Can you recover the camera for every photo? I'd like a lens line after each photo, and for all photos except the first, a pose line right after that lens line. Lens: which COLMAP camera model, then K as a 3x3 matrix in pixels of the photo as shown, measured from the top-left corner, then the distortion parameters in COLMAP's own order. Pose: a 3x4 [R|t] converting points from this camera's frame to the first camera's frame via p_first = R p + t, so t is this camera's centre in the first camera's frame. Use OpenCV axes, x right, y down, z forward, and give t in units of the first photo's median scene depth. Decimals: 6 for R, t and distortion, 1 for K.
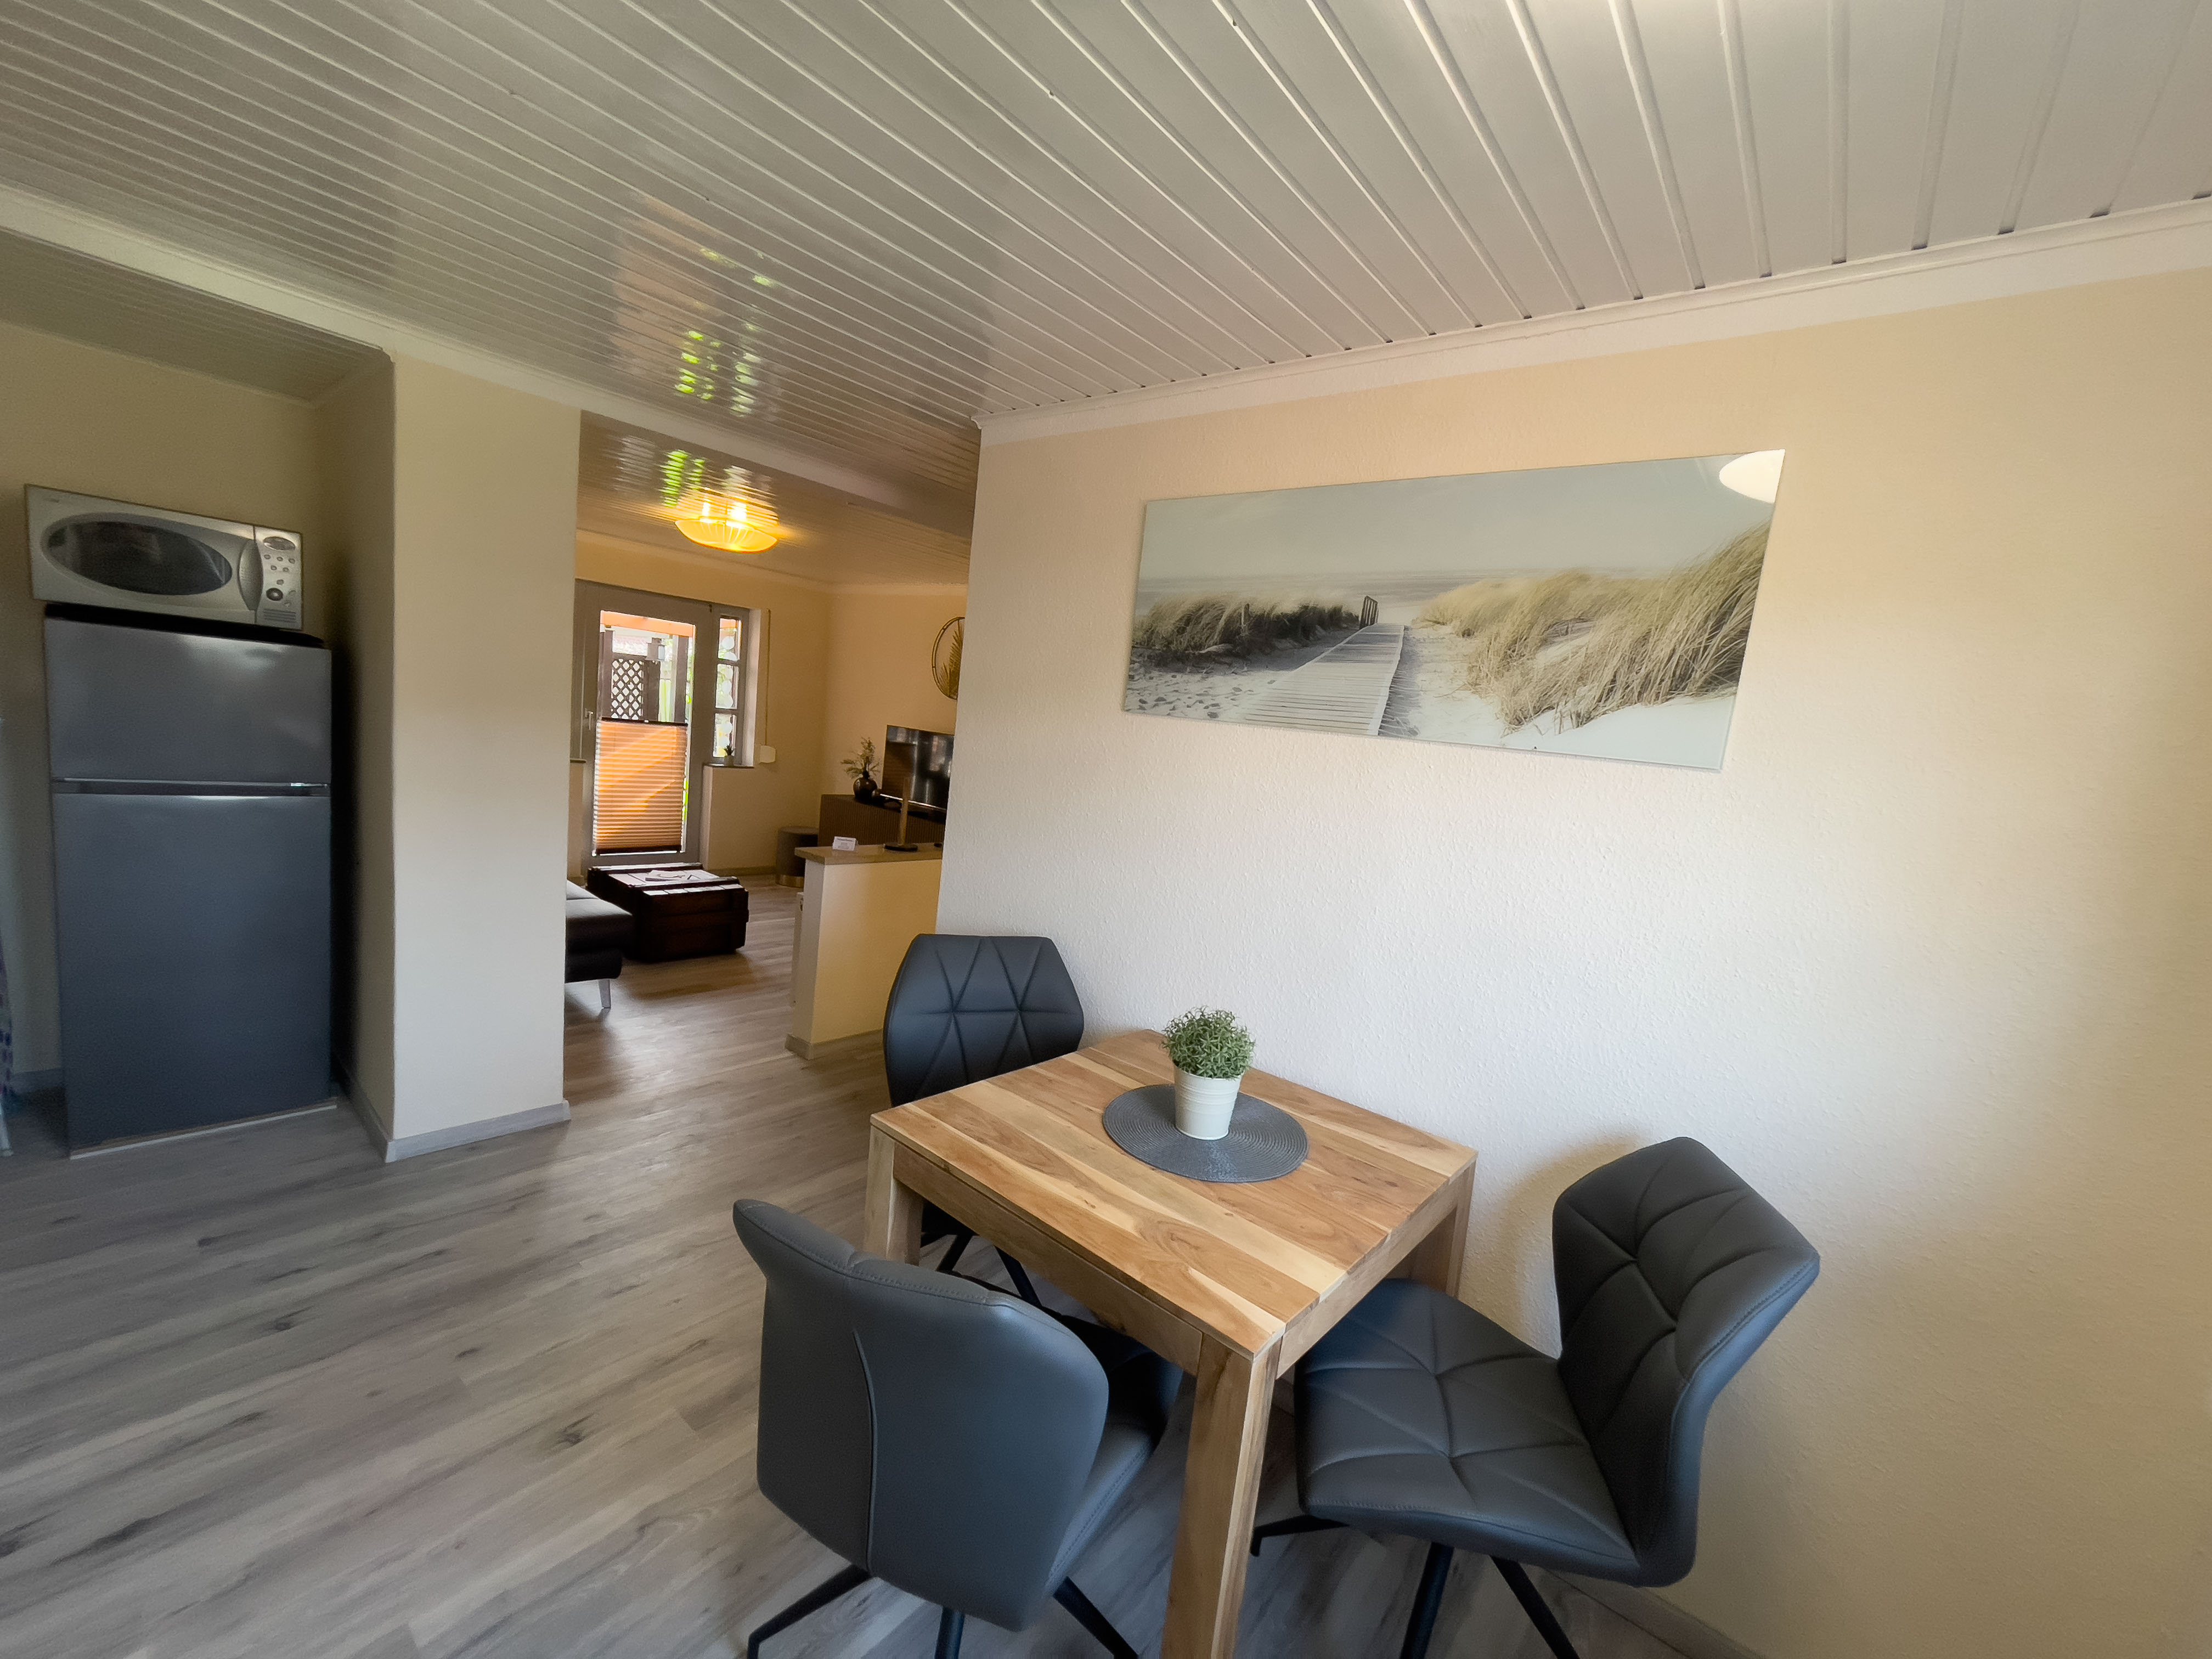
lens RADIAL K [[895.4, 0, 1126.1], [0, 895.4, 842.5], [0, 0, 1]] dist [-0.010021, 0.002893]
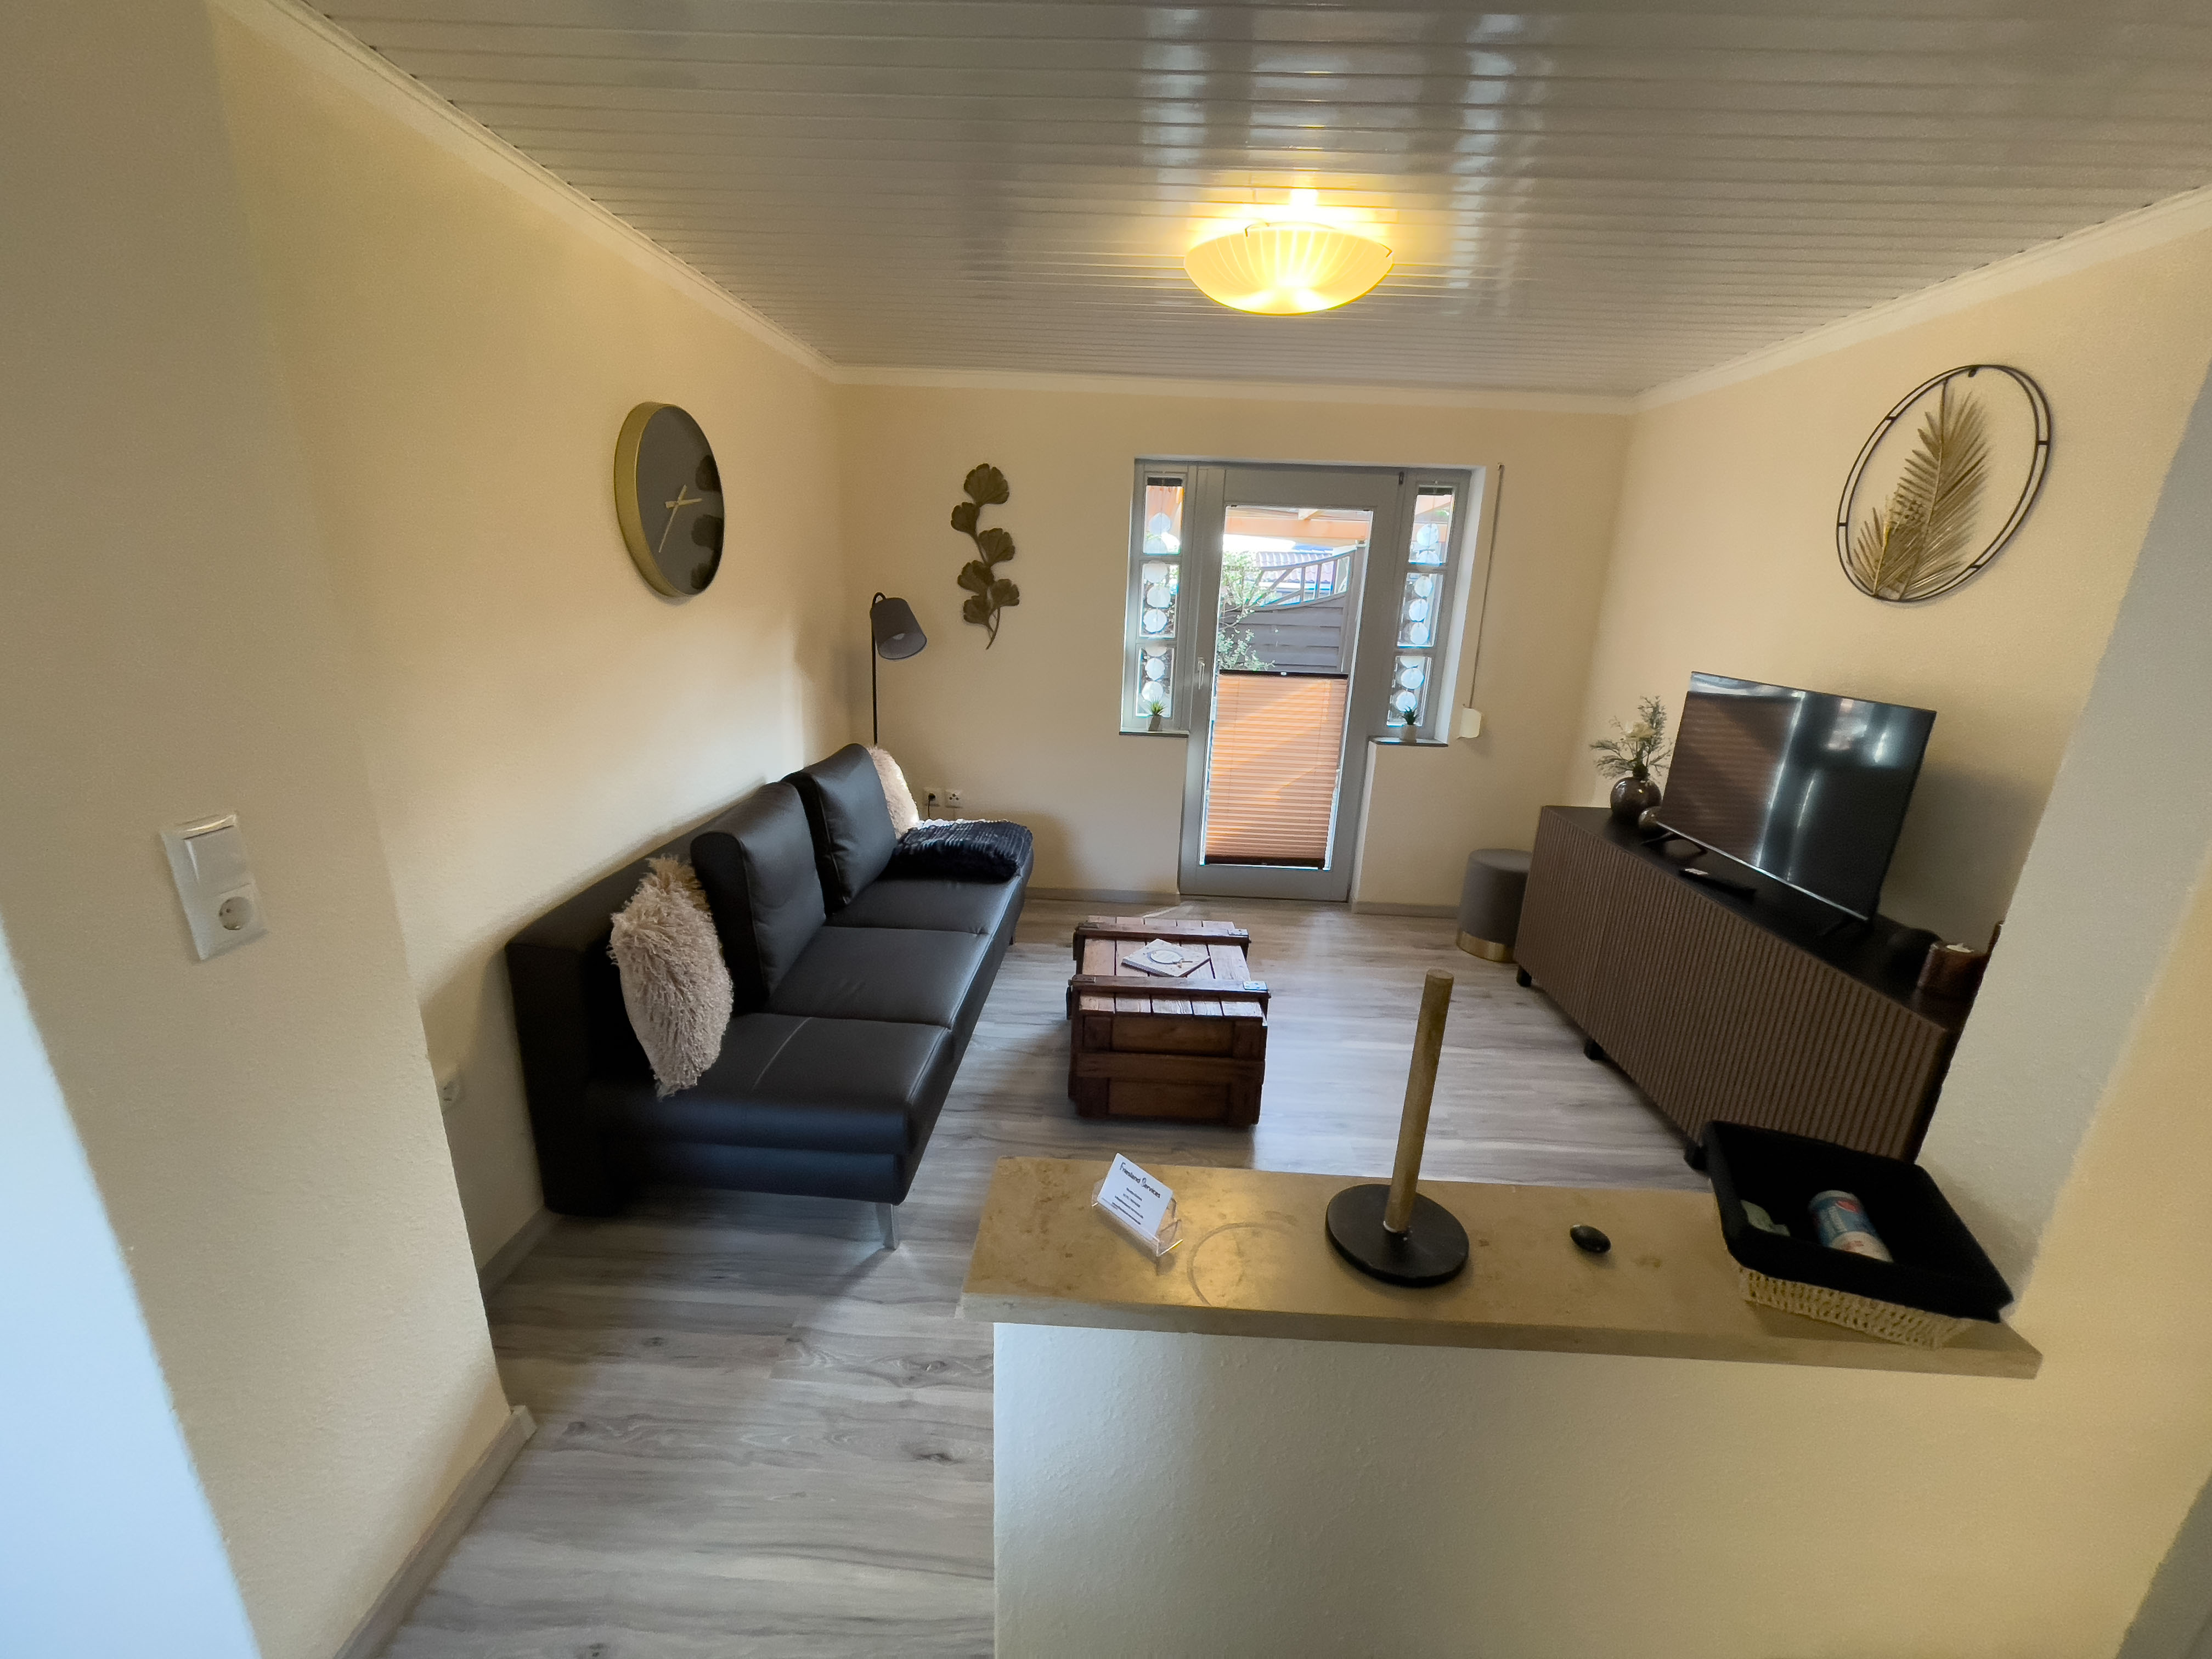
lens RADIAL K [[895.4, 0, 1101.3], [0, 895.4, 858.9], [0, 0, 1]] dist [-0.010021, 0.002893]
pose [[0.592082, 0.145651, -0.792606, -0.210647], [-0.066230, 0.988999, 0.132267, -0.226351], [0.803151, -0.025818, 0.595215, 1.423903]]
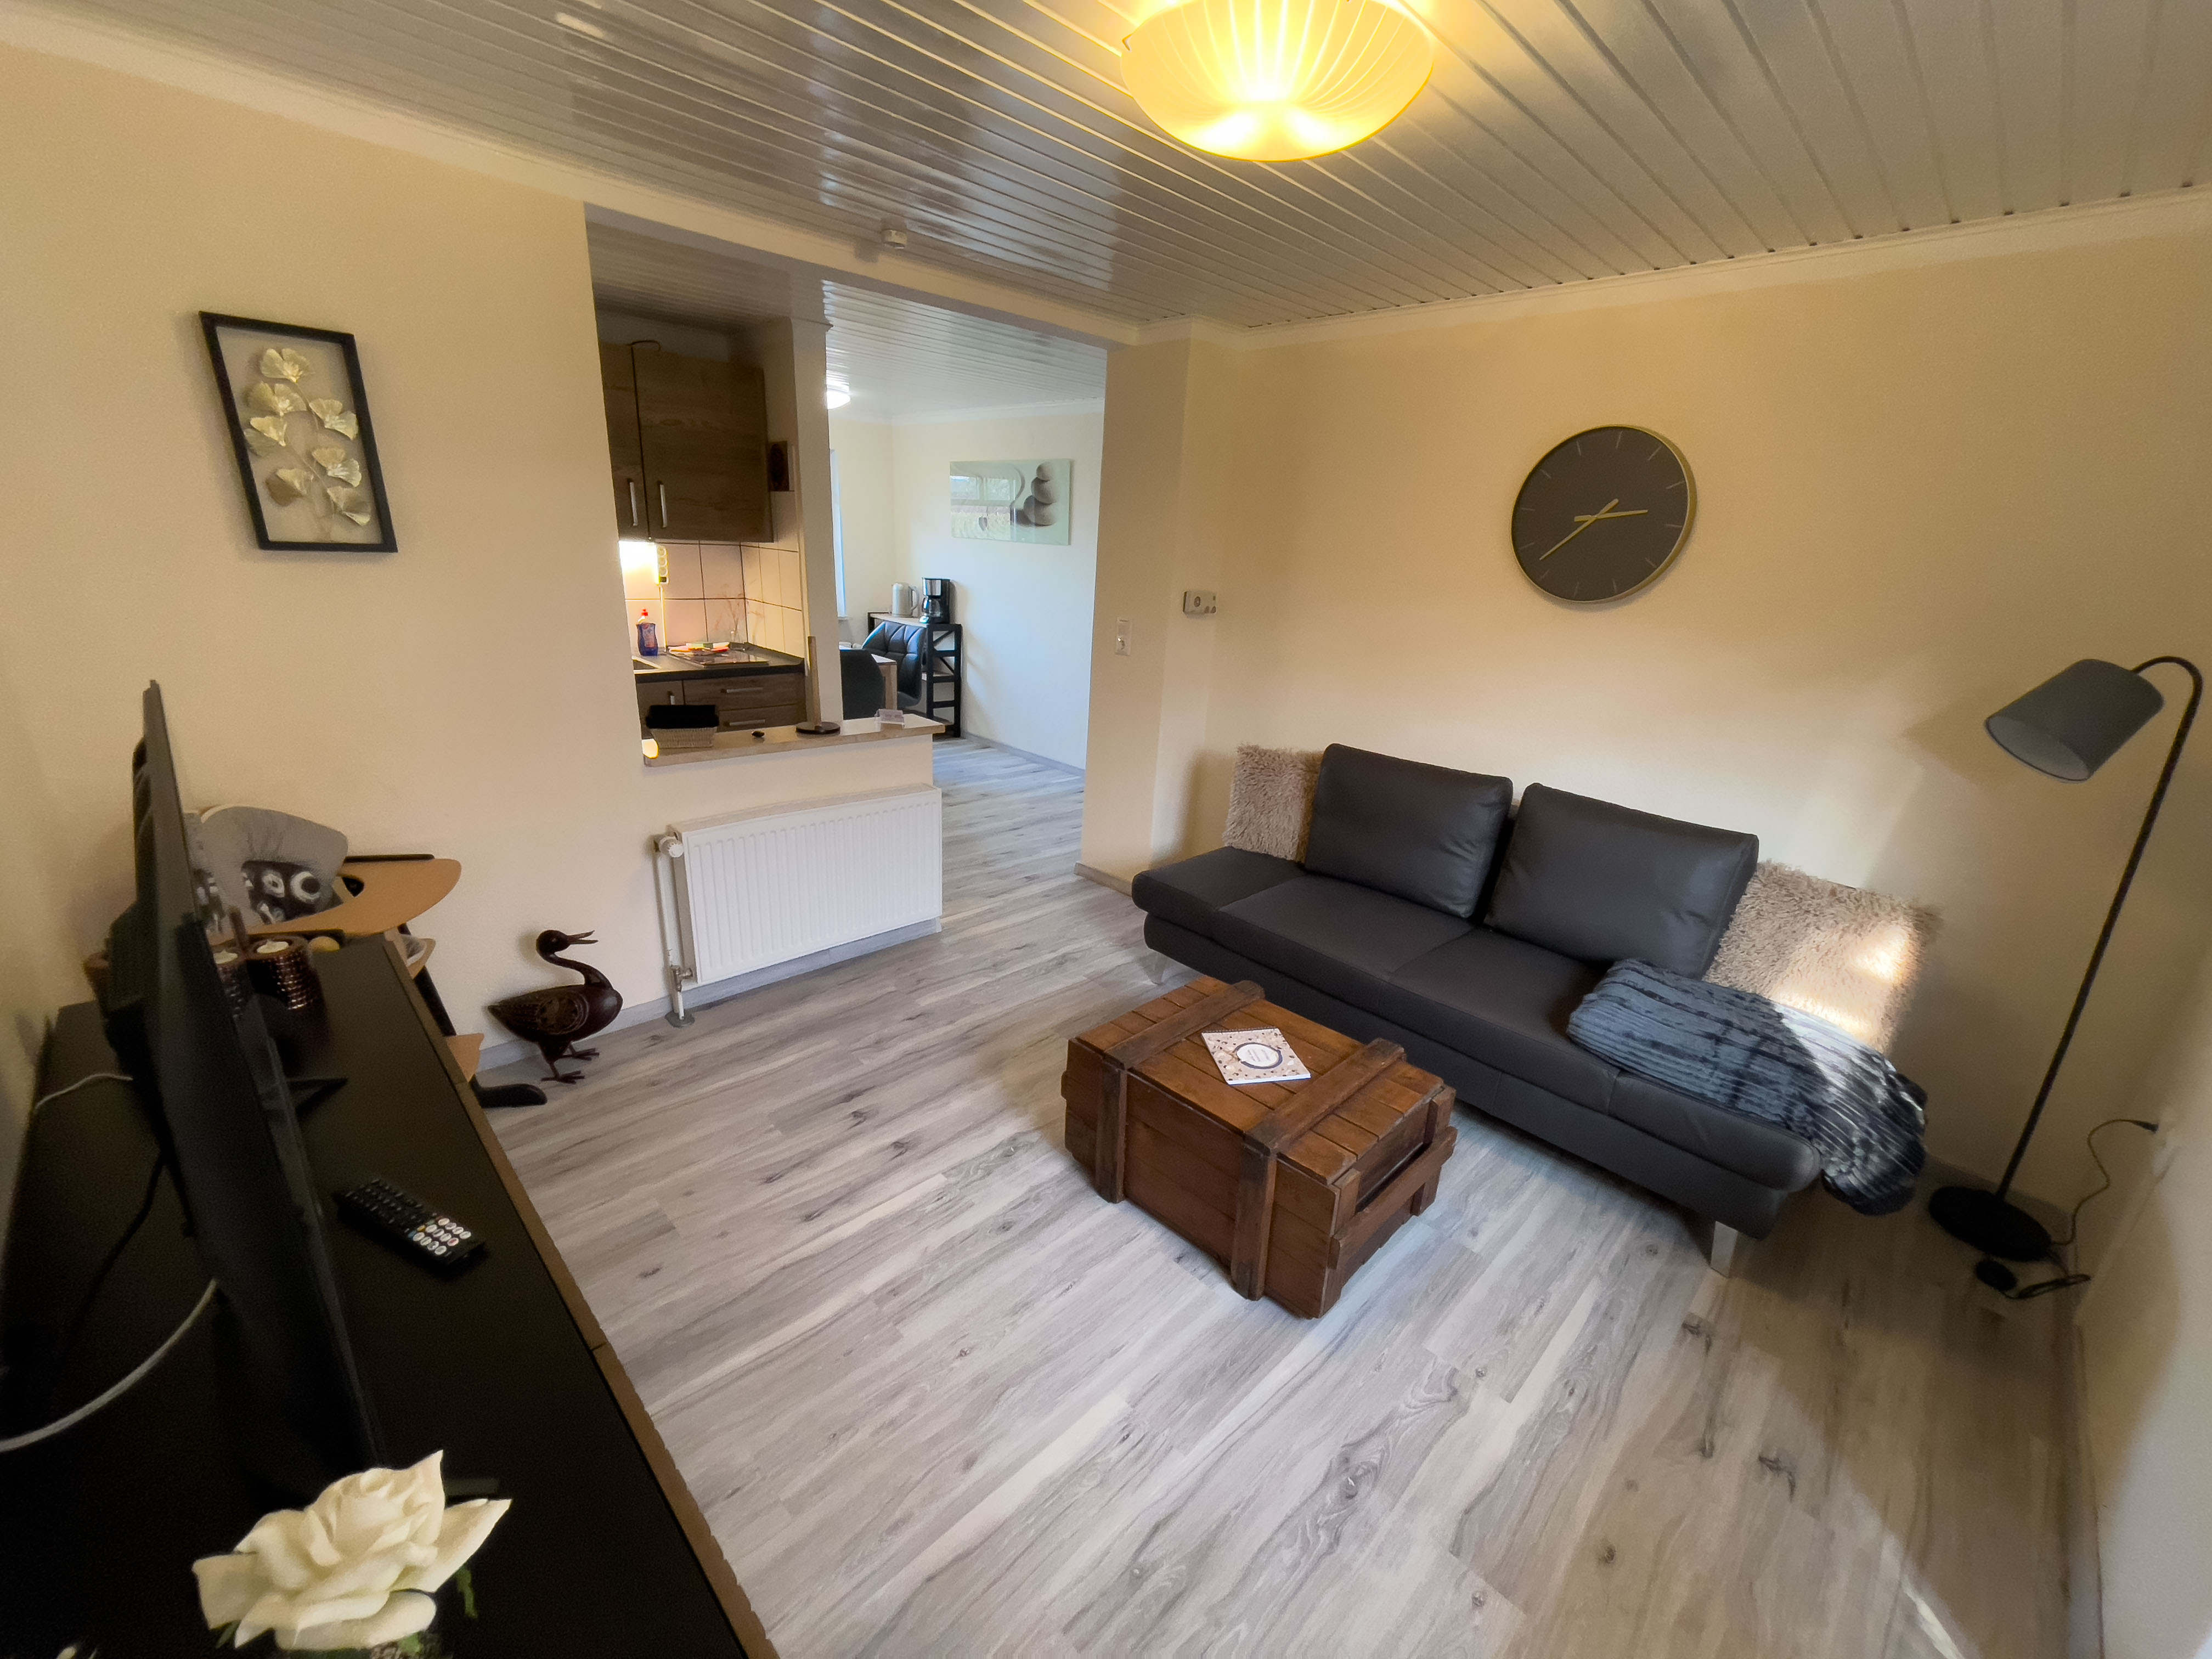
lens RADIAL K [[895.4, 0, 1130.0], [0, 895.4, 845.4], [0, 0, 1]] dist [-0.010021, 0.002893]
pose [[-0.983530, -0.177865, 0.032129, -1.002185], [-0.144357, 0.879987, 0.452531, -0.519830], [-0.108763, 0.440440, -0.891170, 3.028277]]
